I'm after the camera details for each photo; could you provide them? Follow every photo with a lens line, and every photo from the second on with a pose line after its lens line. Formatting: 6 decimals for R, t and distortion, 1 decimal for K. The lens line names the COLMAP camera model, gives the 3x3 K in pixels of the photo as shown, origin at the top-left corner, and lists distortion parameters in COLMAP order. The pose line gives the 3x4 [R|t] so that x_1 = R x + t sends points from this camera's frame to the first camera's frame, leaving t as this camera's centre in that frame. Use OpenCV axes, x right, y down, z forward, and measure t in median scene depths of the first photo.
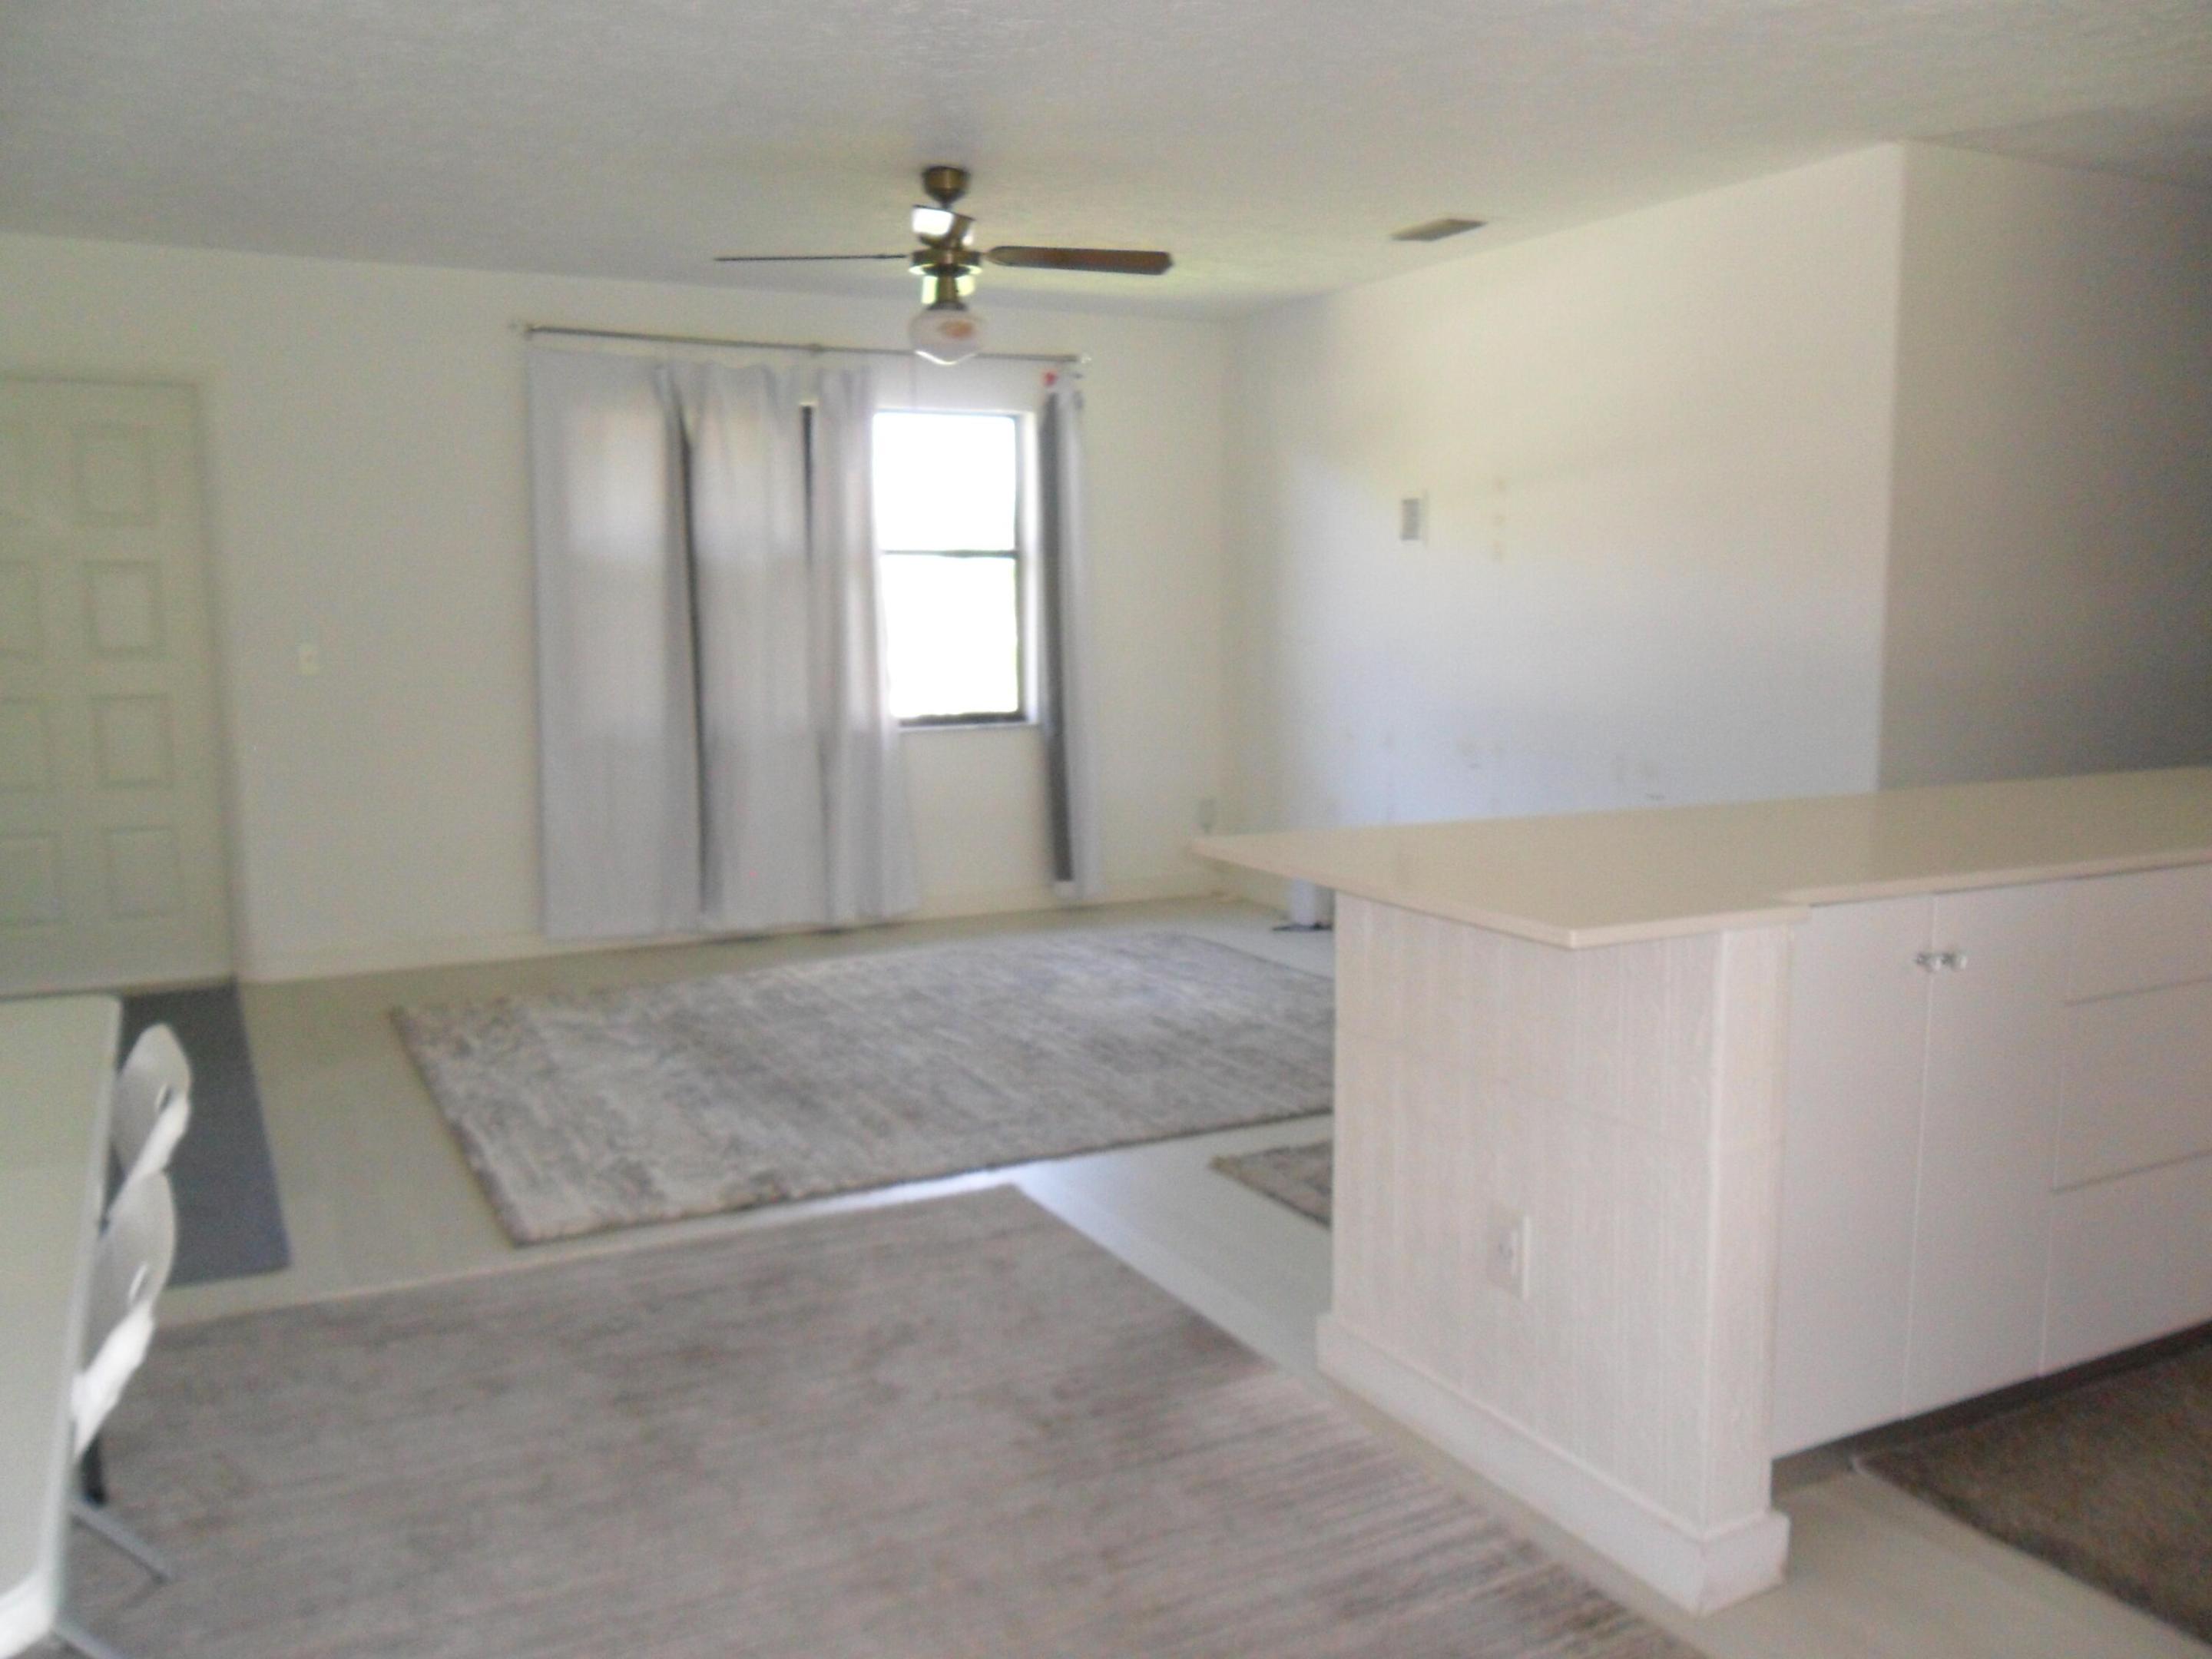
lens RADIAL K [[1795.4, 0, 1106.0], [0, 1795.4, 829.5], [0, 0, 1]] dist [-0.035129, 0.032272]
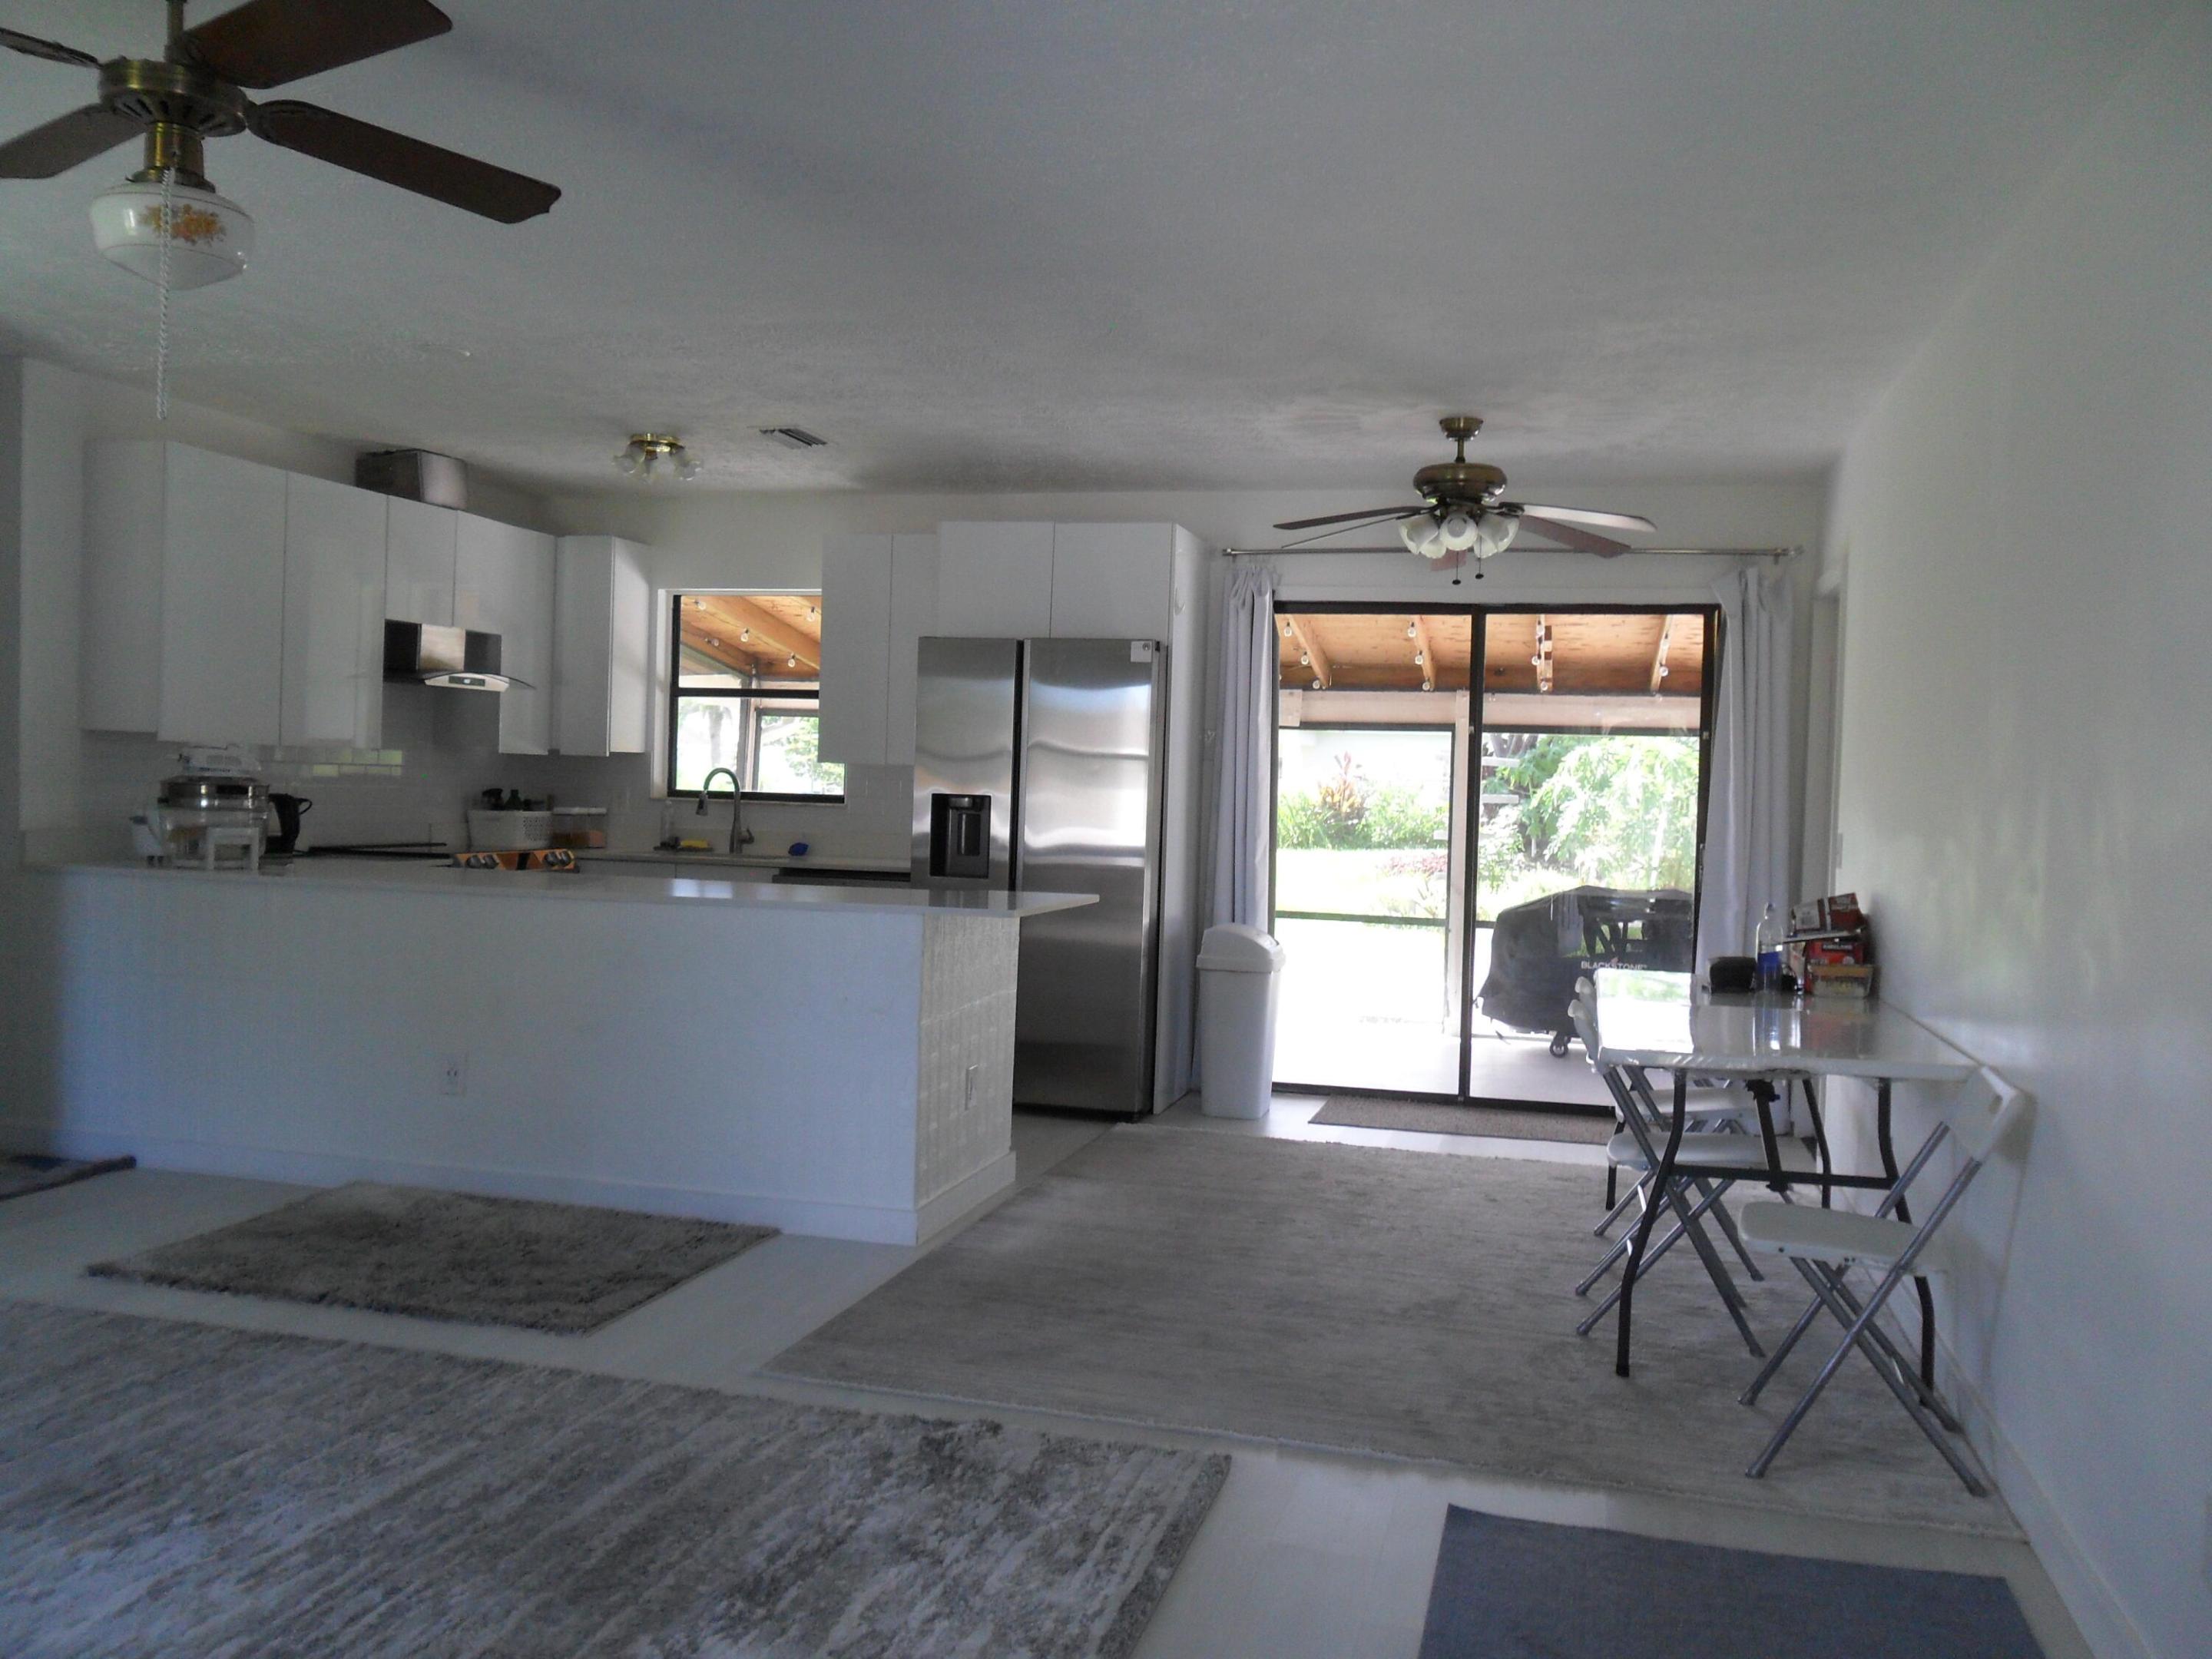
lens RADIAL K [[1795.4, 0, 1106.0], [0, 1795.4, 829.5], [0, 0, 1]] dist [-0.035129, 0.032272]
pose [[-0.740354, -0.033718, 0.671371, -0.707287], [0.060805, 0.991288, 0.116838, -0.160110], [-0.669462, 0.127325, -0.731853, 1.328836]]
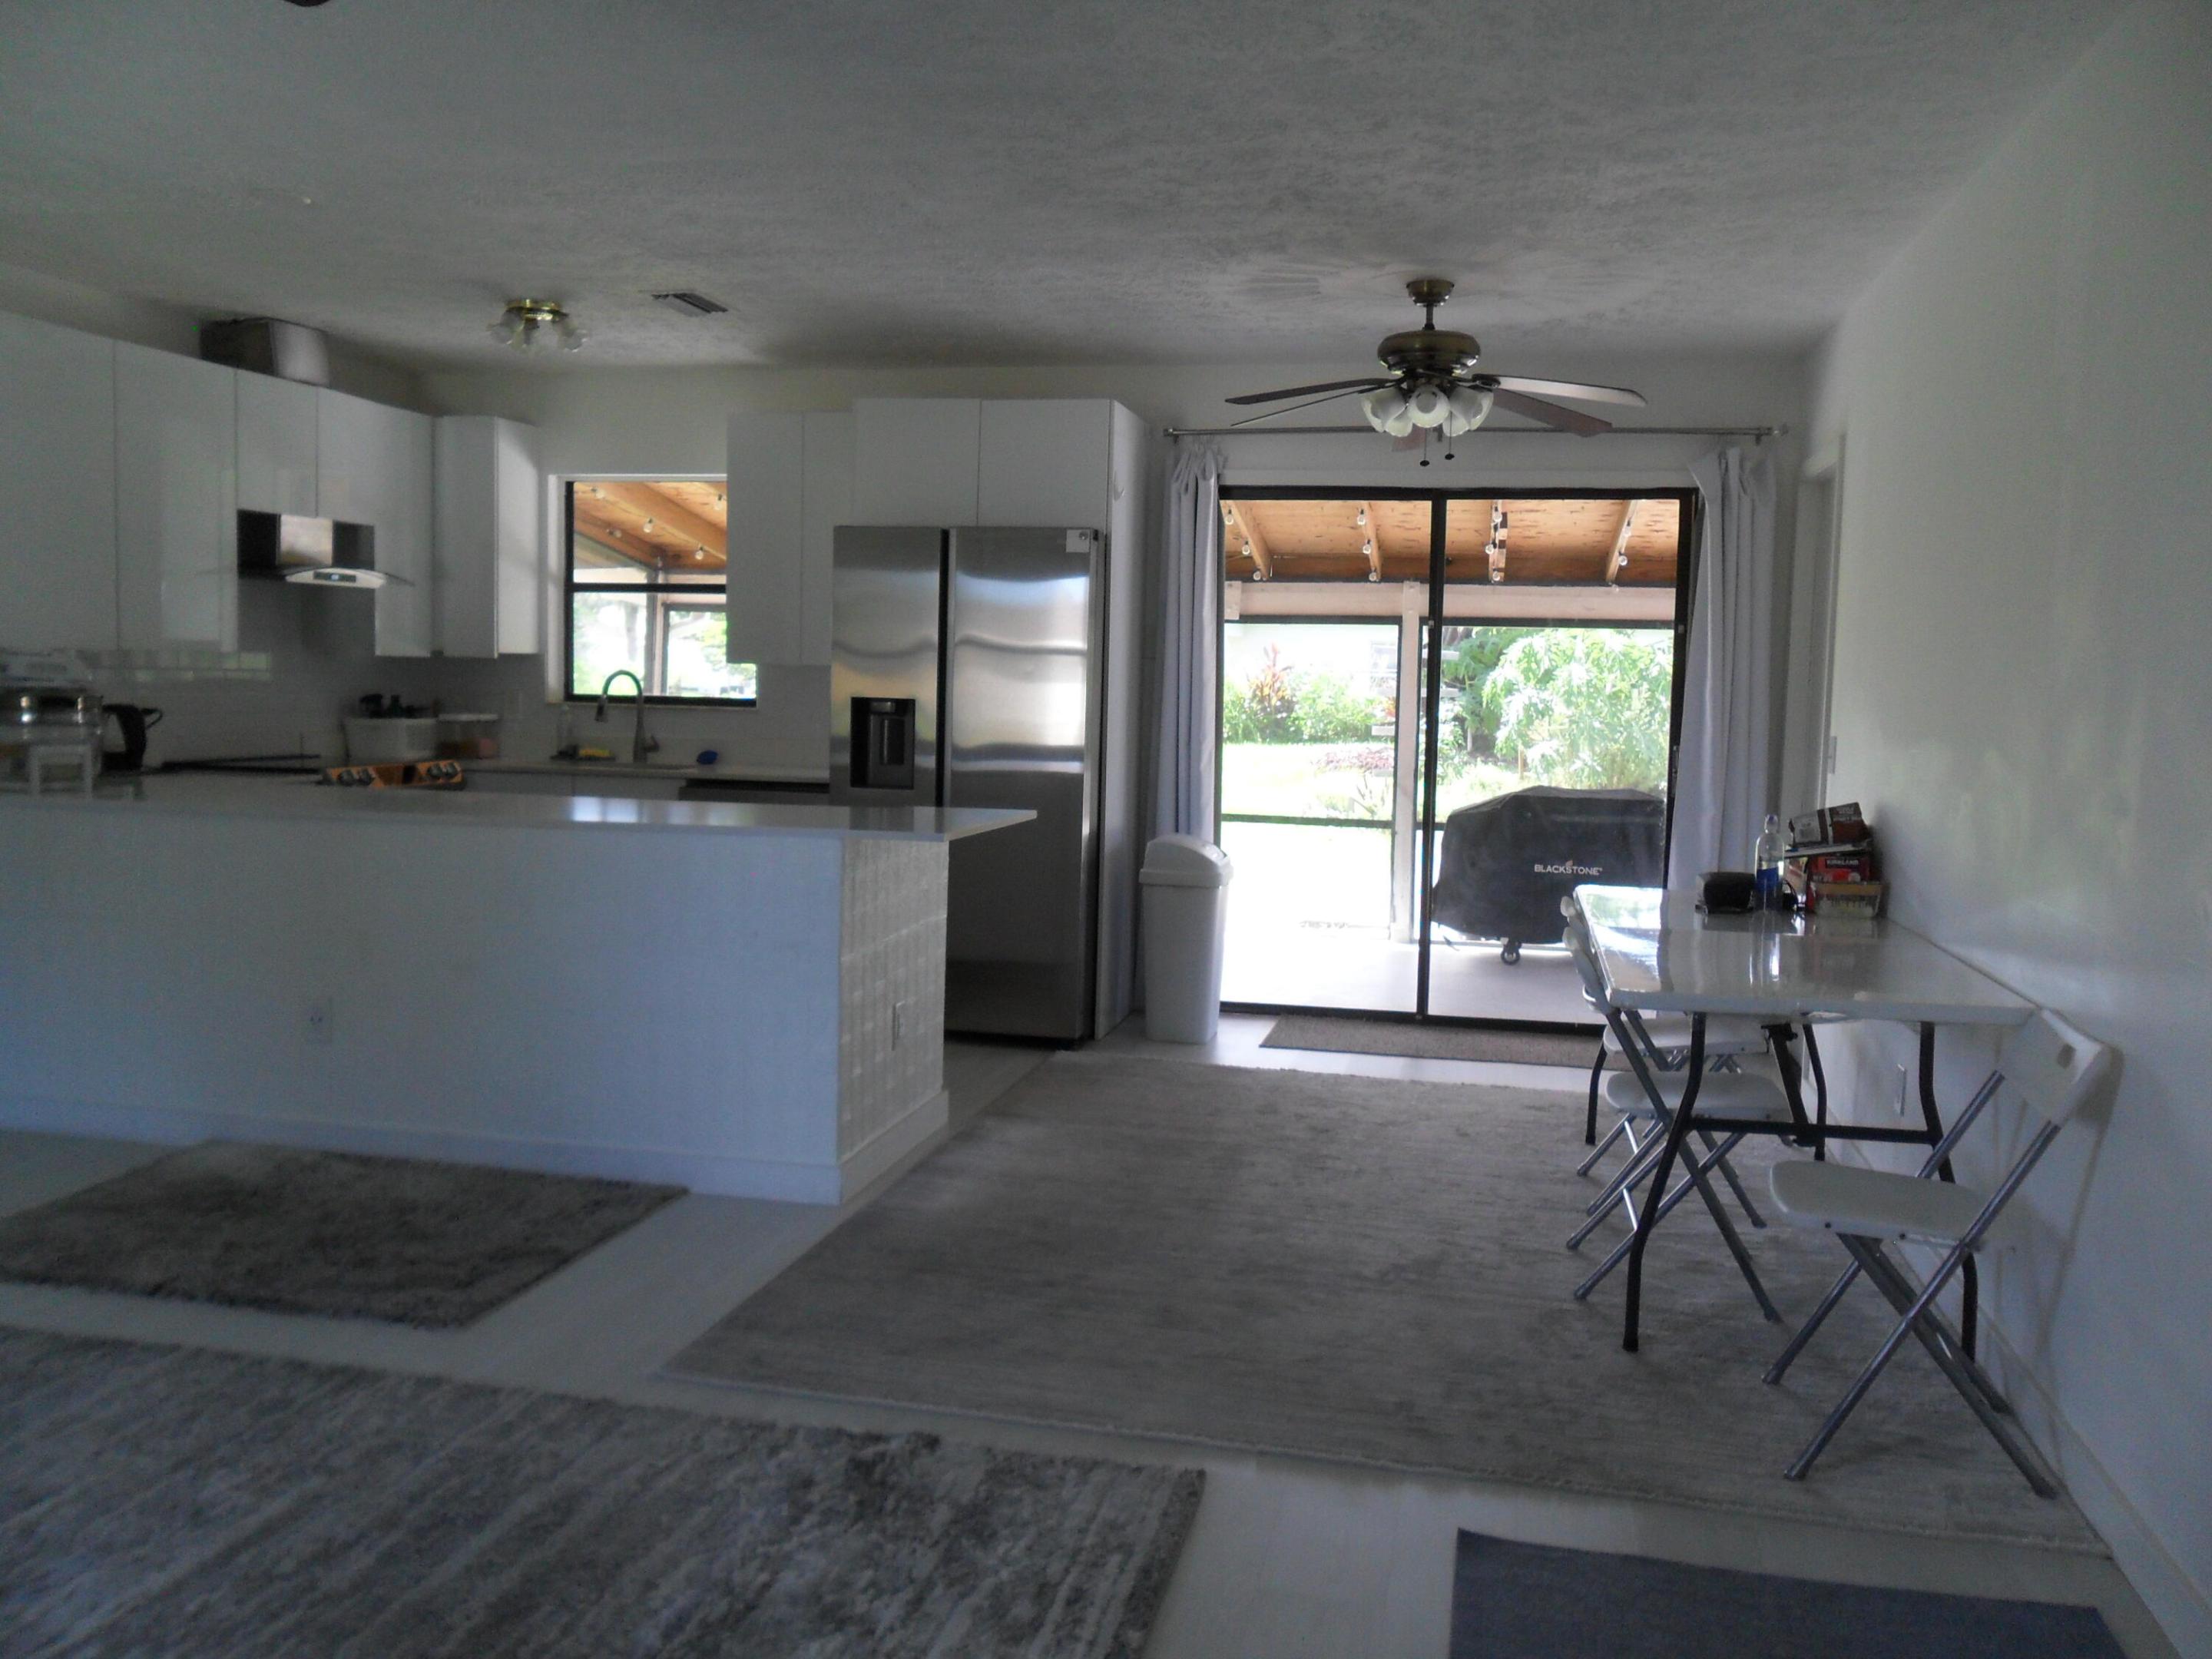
lens RADIAL K [[1795.4, 0, 1106.0], [0, 1795.4, 829.5], [0, 0, 1]] dist [-0.035129, 0.032272]
pose [[-0.768300, -0.066393, 0.636637, -0.626304], [0.063345, 0.981837, 0.178838, -0.158017], [-0.636948, 0.177729, -0.750140, 1.251819]]
